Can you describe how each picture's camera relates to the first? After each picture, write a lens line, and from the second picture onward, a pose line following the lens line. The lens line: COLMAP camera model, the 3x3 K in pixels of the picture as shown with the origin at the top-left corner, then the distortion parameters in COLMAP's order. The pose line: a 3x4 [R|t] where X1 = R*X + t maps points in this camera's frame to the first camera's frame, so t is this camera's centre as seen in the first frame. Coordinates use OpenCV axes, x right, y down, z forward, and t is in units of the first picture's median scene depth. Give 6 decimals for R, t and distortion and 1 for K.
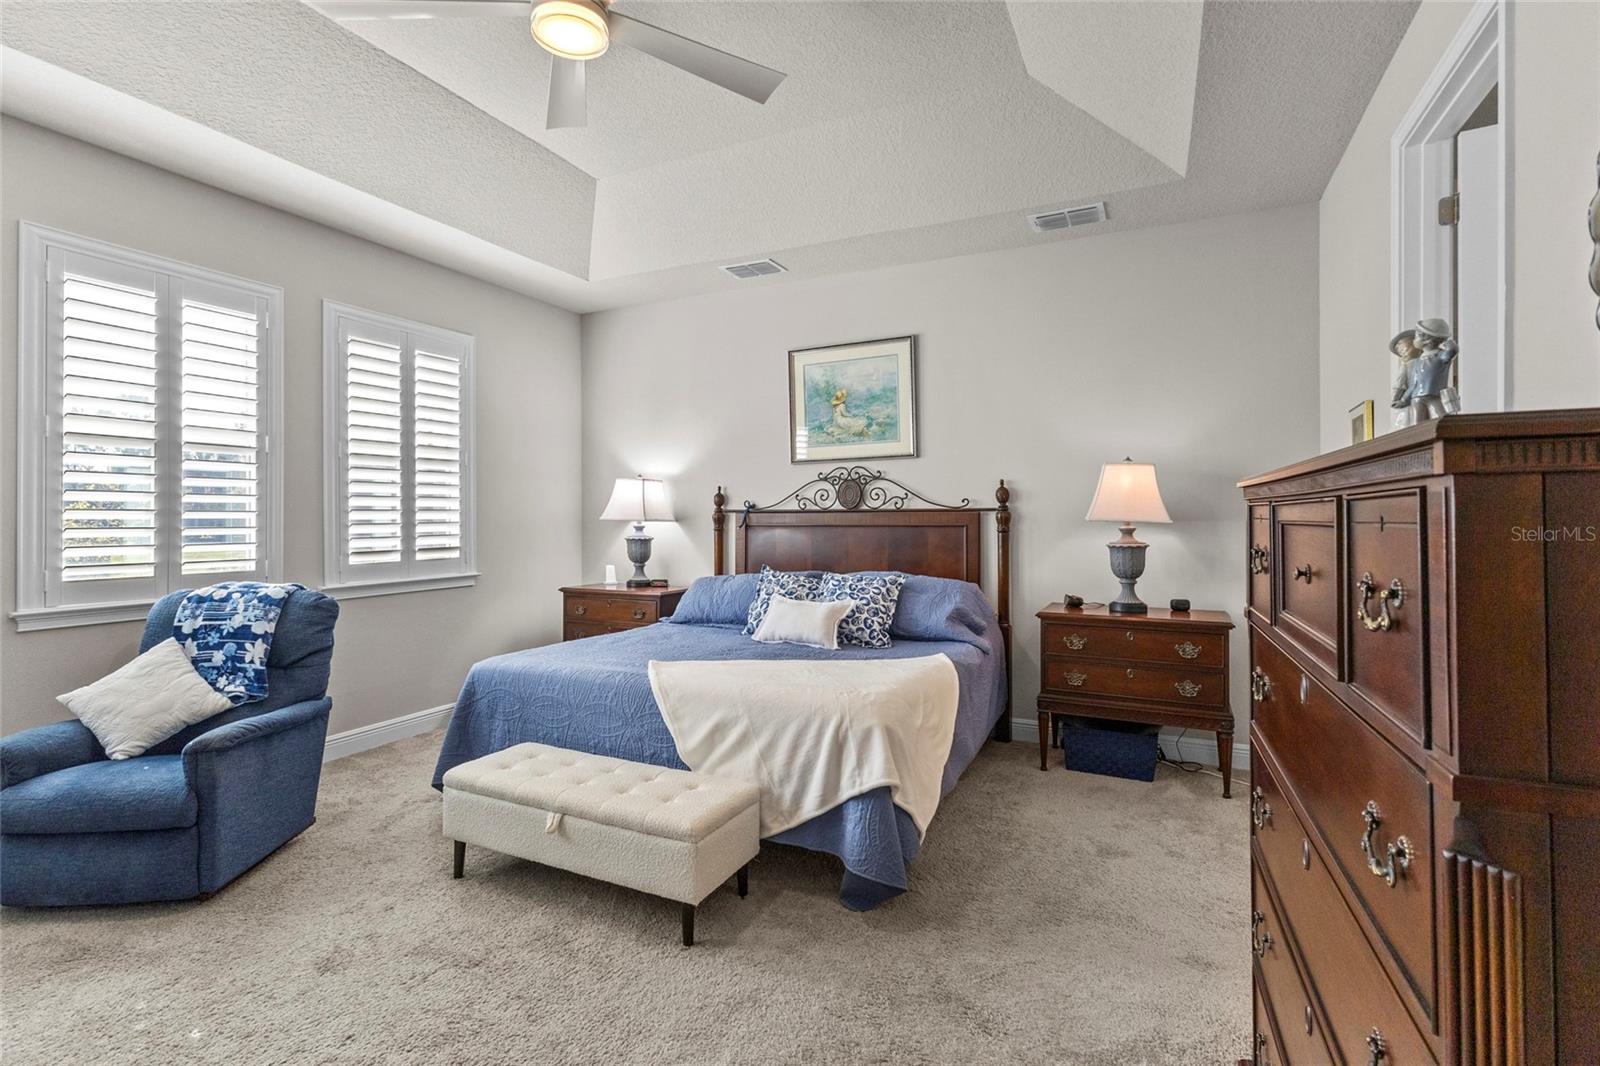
lens RADIAL K [[733.6, 0, 798.4], [0, 733.6, 529.5], [0, 0, 1]] dist [0.004636, 0.000544]
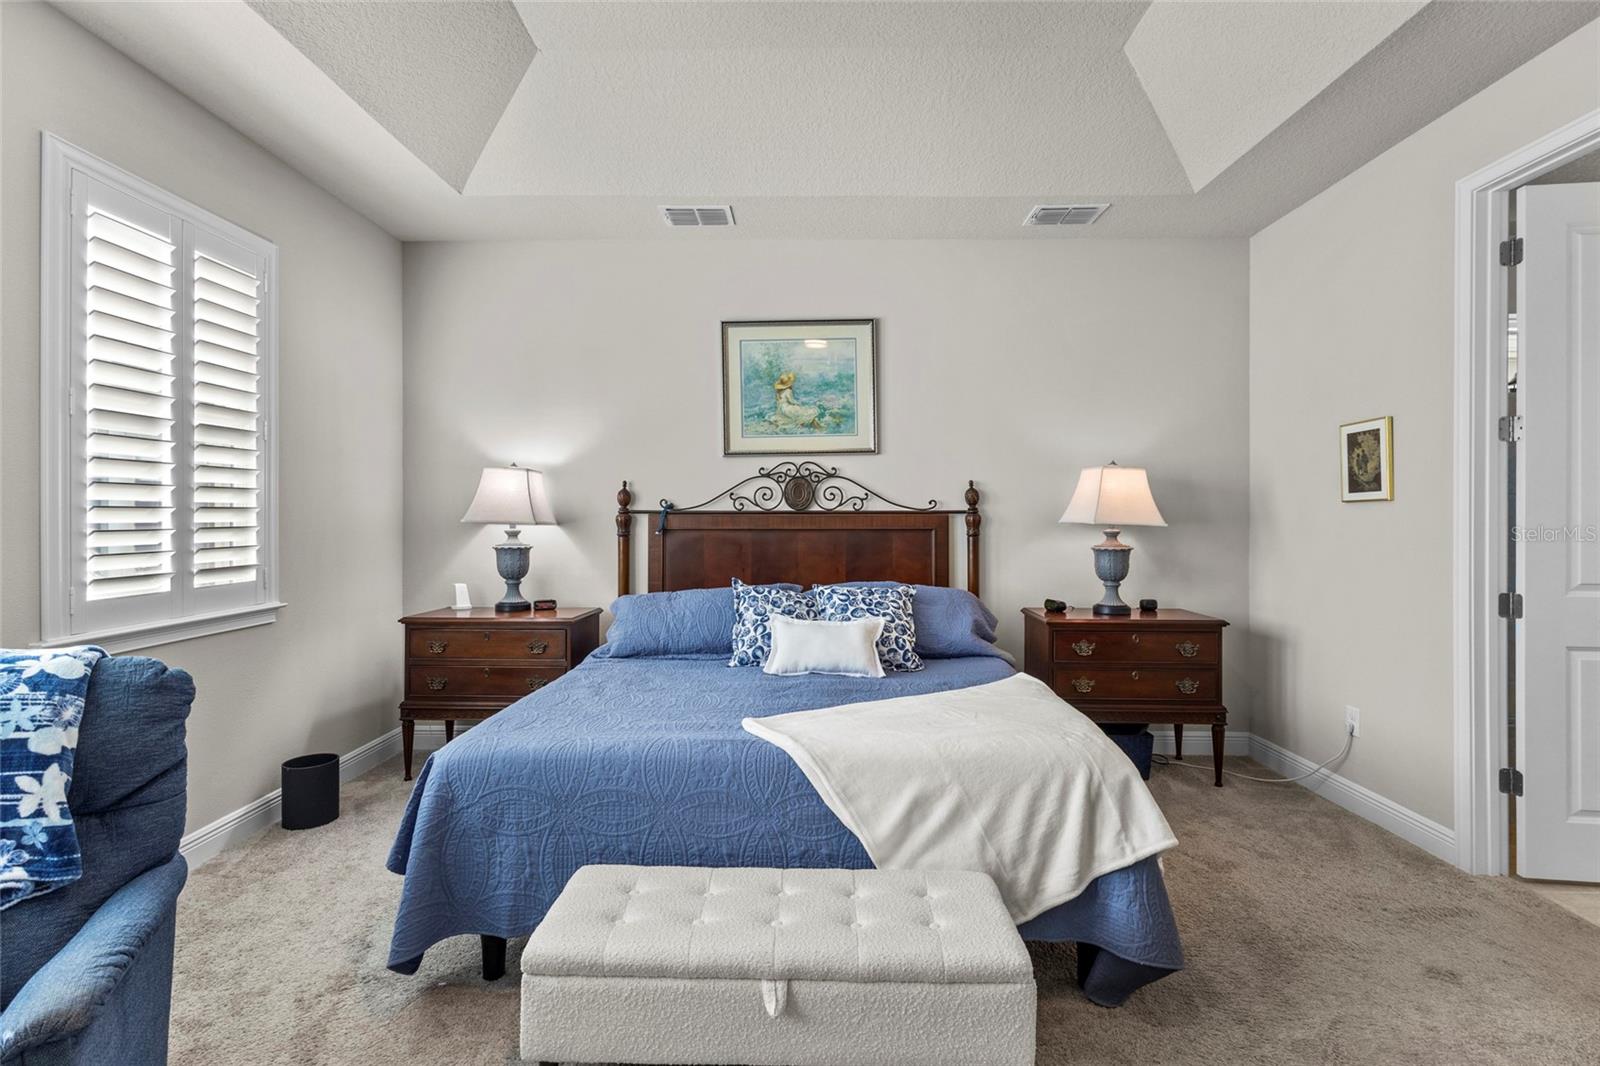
lens RADIAL K [[735.6, 0, 794.1], [0, 735.6, 529.8], [0, 0, 1]] dist [0.005033, 0.000016]
pose [[0.910462, -0.004446, 0.413568, -0.320718], [0.005128, 0.999987, -0.000540, -0.004932], [-0.413560, 0.002613, 0.910473, 0.223507]]
